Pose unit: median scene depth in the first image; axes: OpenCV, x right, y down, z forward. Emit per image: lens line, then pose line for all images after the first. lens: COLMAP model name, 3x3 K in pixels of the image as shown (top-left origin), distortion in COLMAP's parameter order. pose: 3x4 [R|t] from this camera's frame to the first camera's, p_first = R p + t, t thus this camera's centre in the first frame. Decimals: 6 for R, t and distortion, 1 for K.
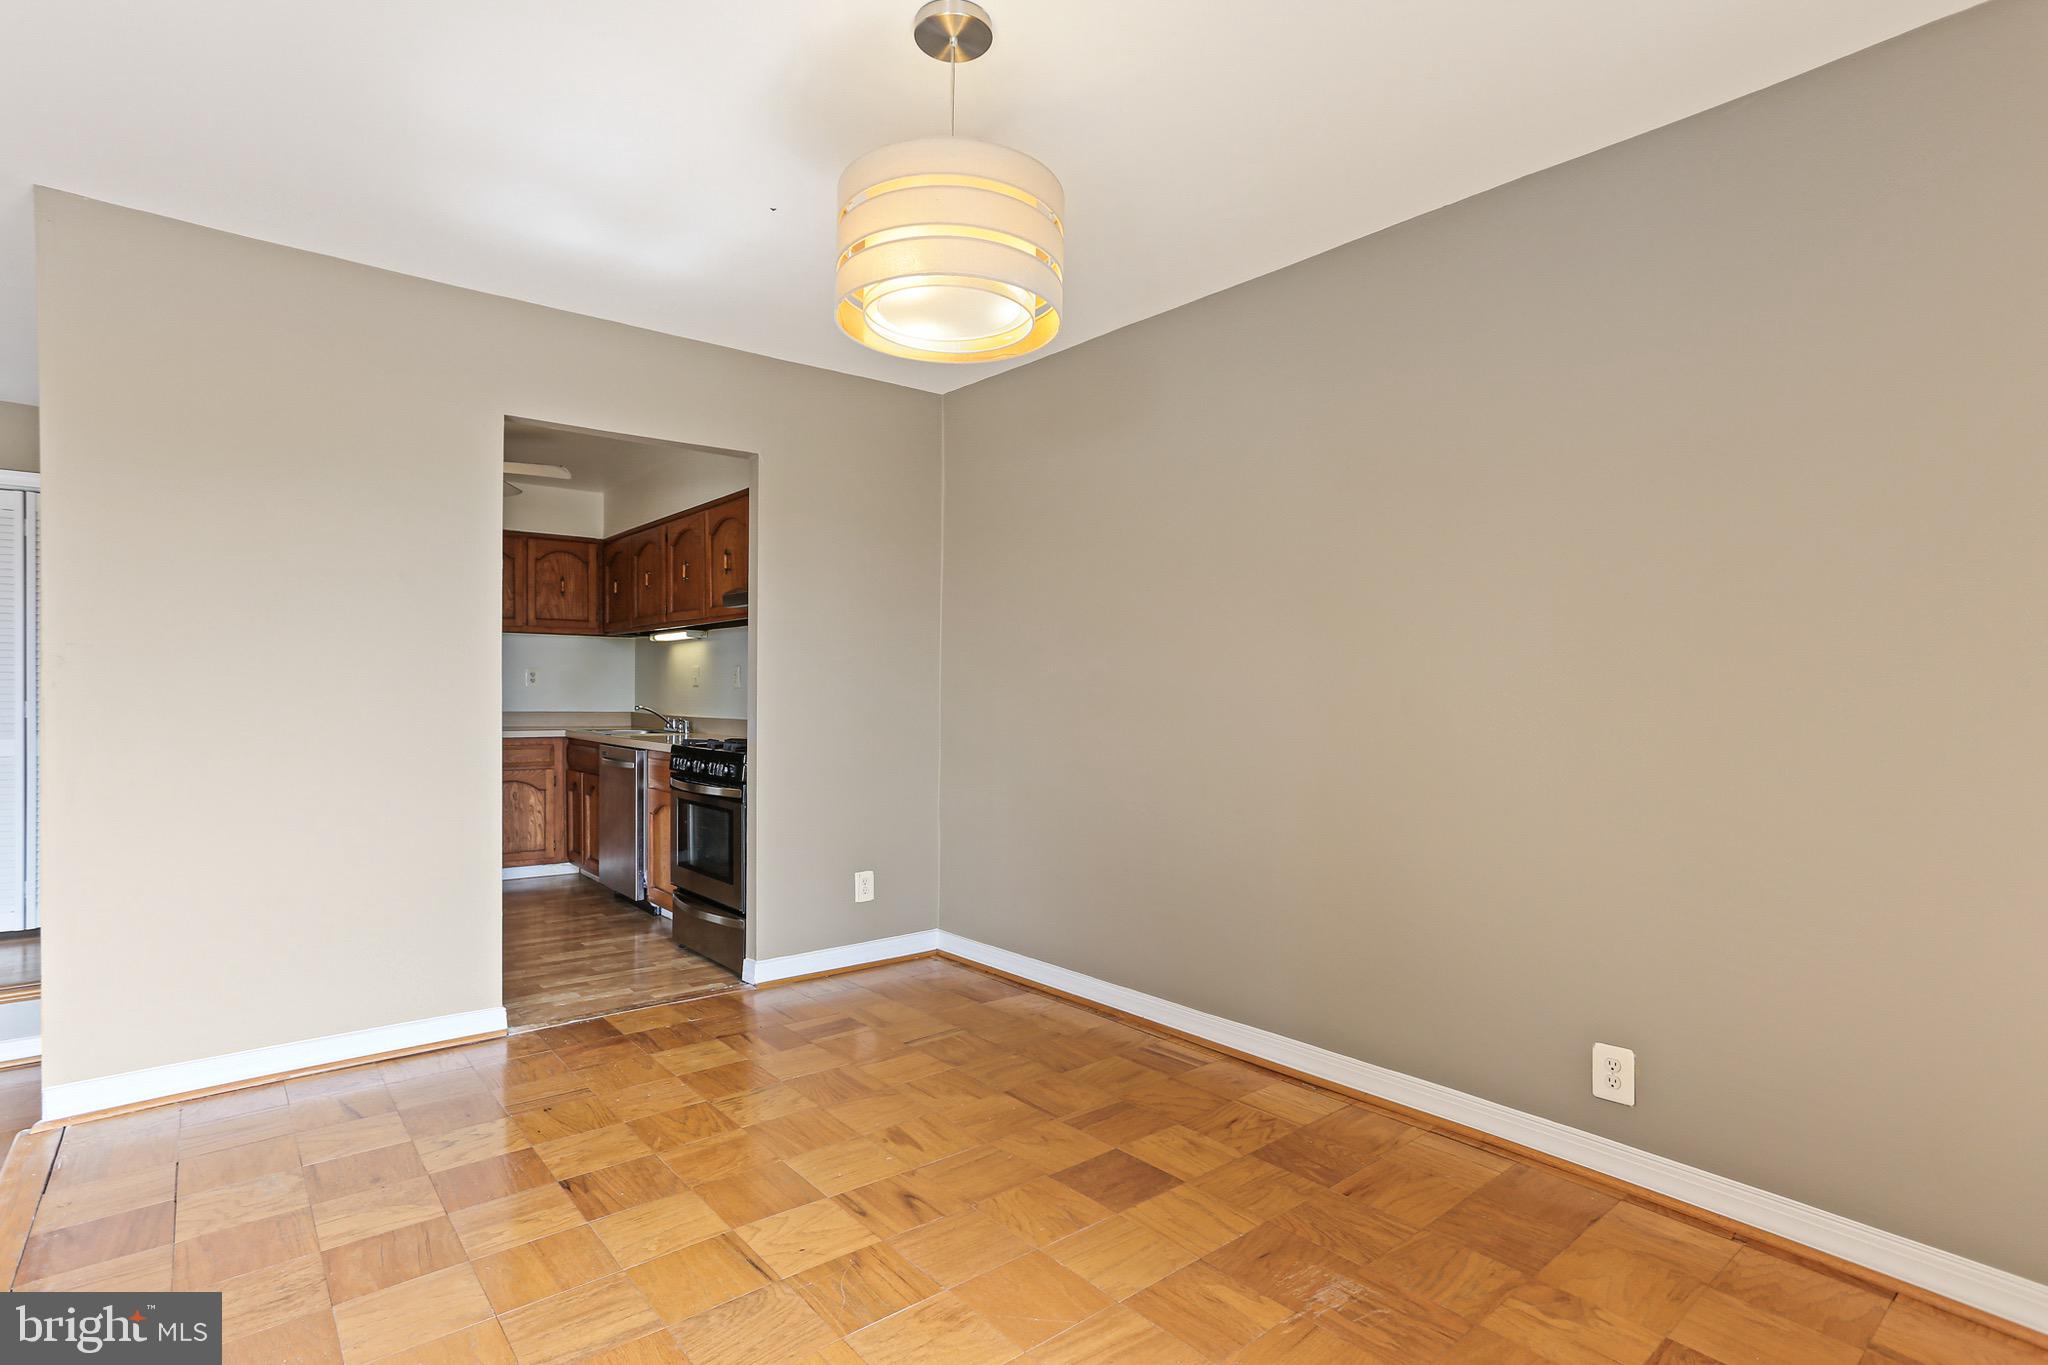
lens RADIAL K [[1003.1, 0, 999.6], [0, 1003.1, 703.5], [0, 0, 1]] dist [-0.001569, 0.000496]
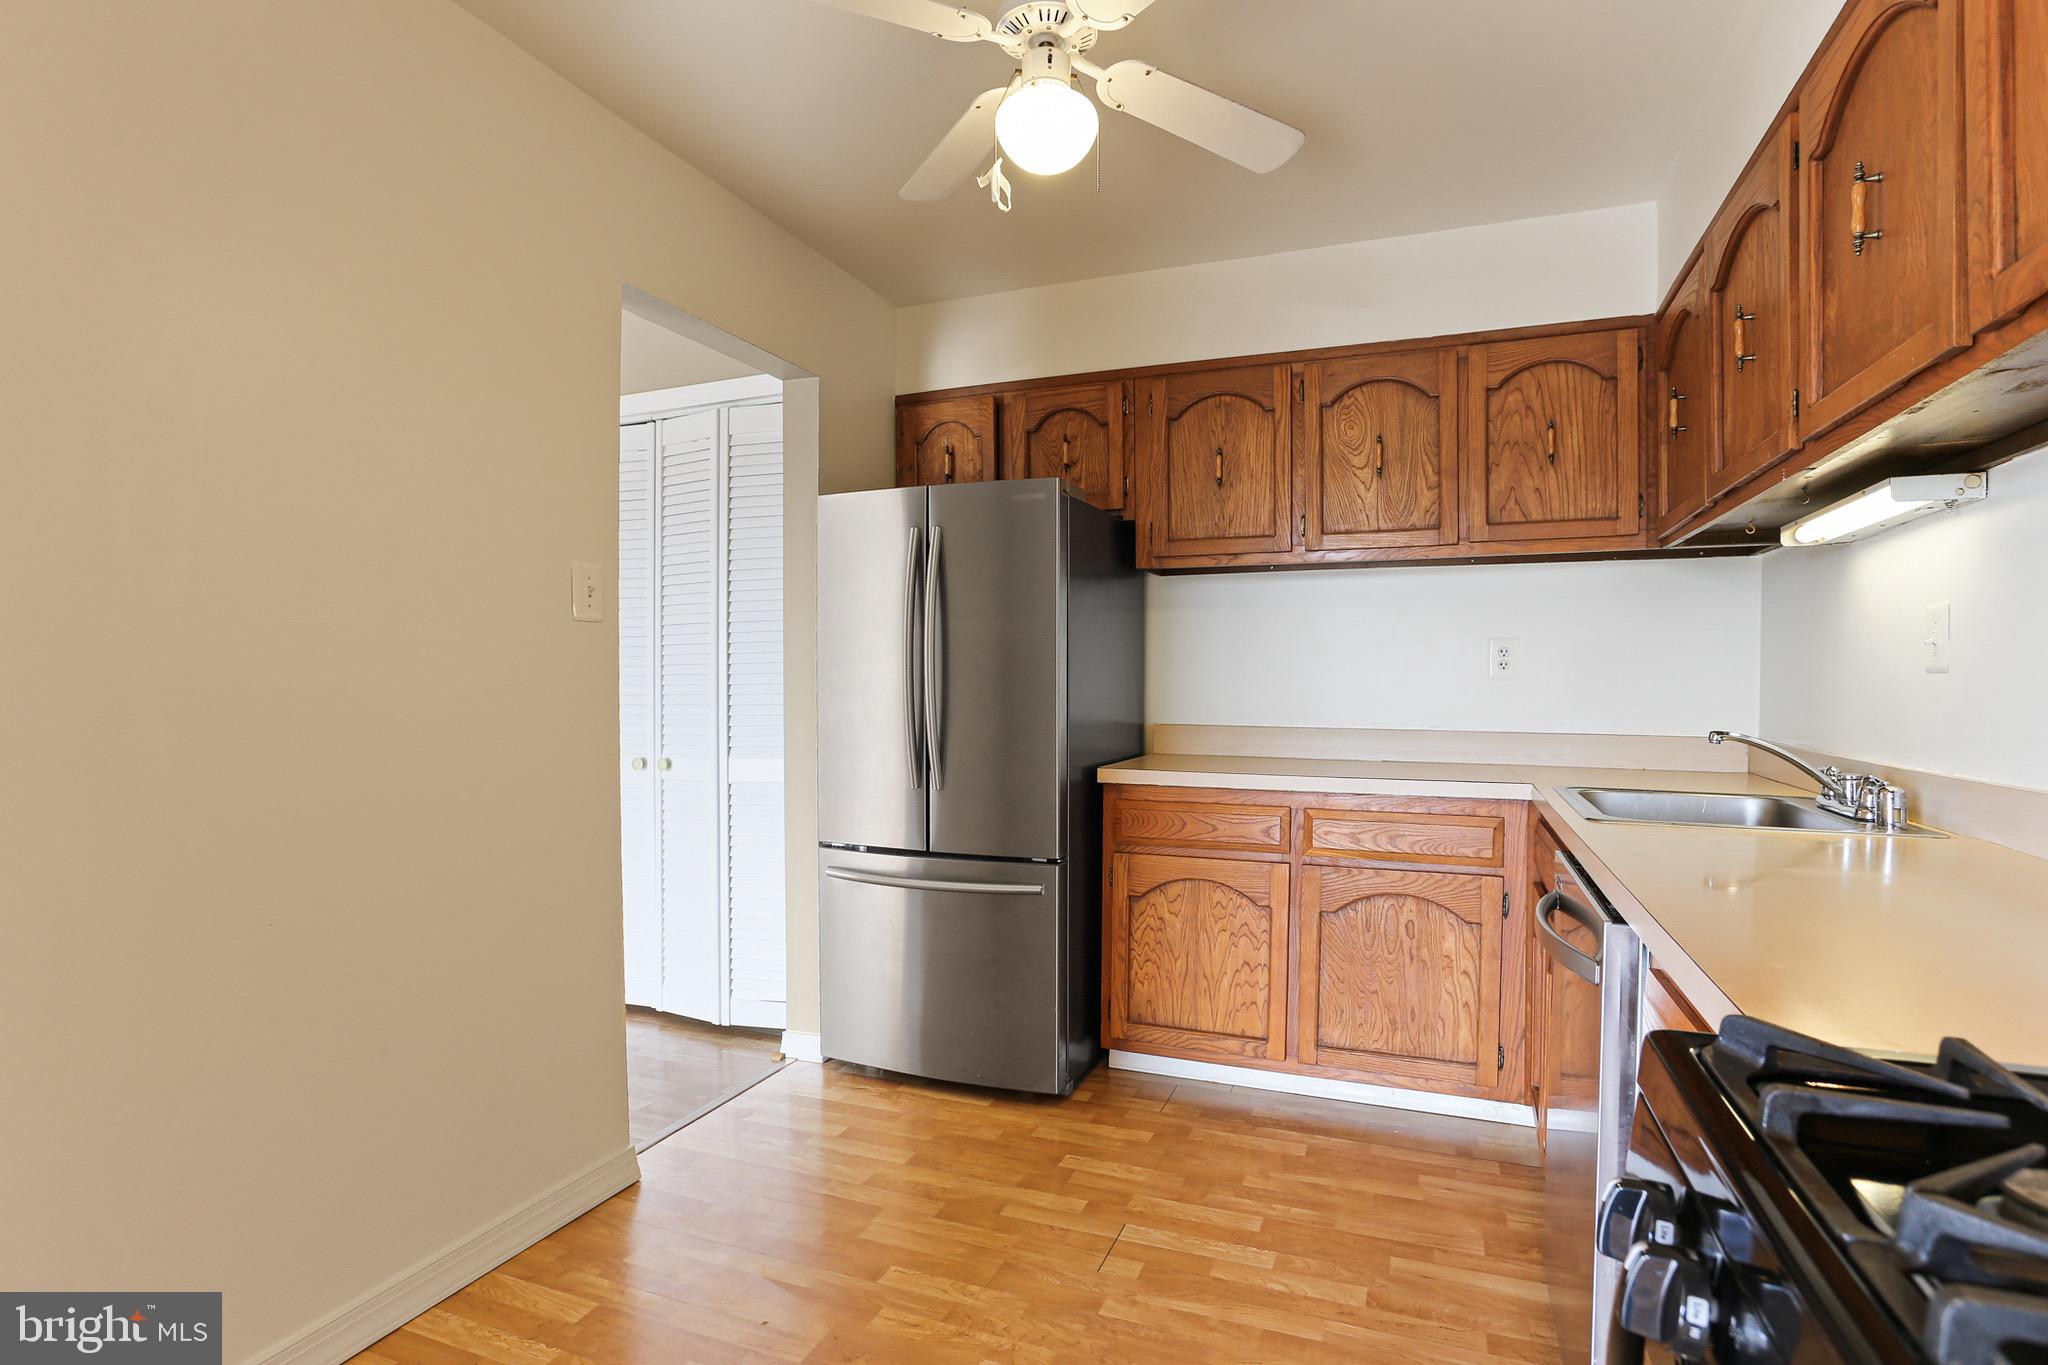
lens RADIAL K [[1045.1, 0, 1025.7], [0, 1045.1, 705.6], [0, 0, 1]] dist [-0.080340, 0.073243]
pose [[0.493990, 0.013290, -0.869366, -0.231159], [-0.007138, 0.999911, 0.011230, -0.011444], [0.869438, 0.000658, 0.494041, 0.826242]]
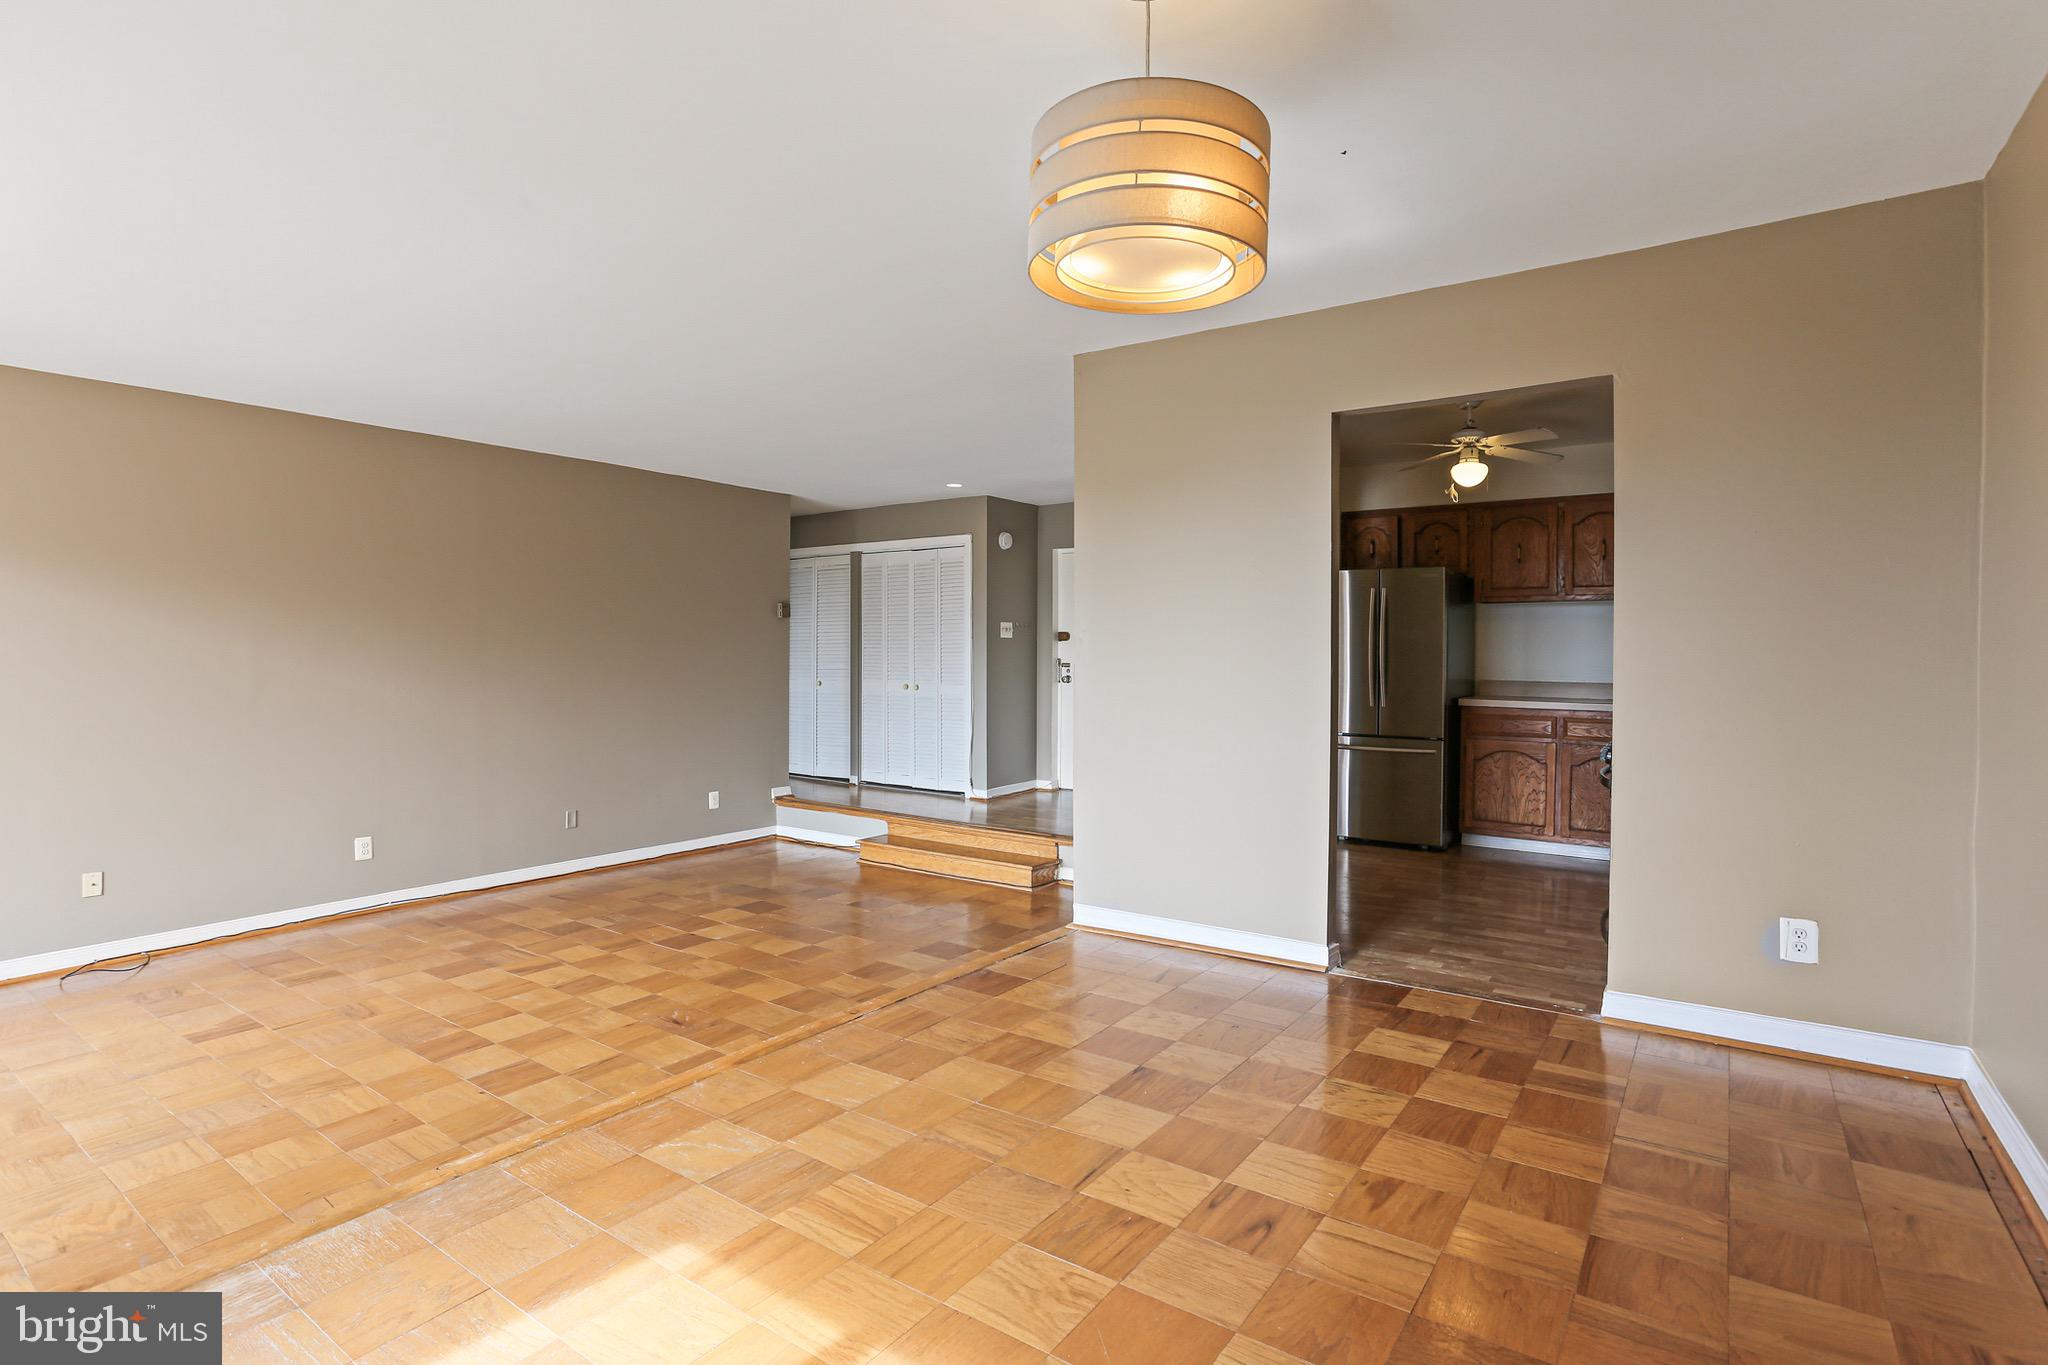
lens RADIAL K [[1015.3, 0, 1024.9], [0, 1015.3, 664.5], [0, 0, 1]] dist [-0.055925, 0.028754]
pose [[0.274970, 0.002053, -0.961451, 0.348020], [-0.013767, 0.999904, -0.001802, -0.000883], [0.961354, 0.013732, 0.274972, 0.268095]]
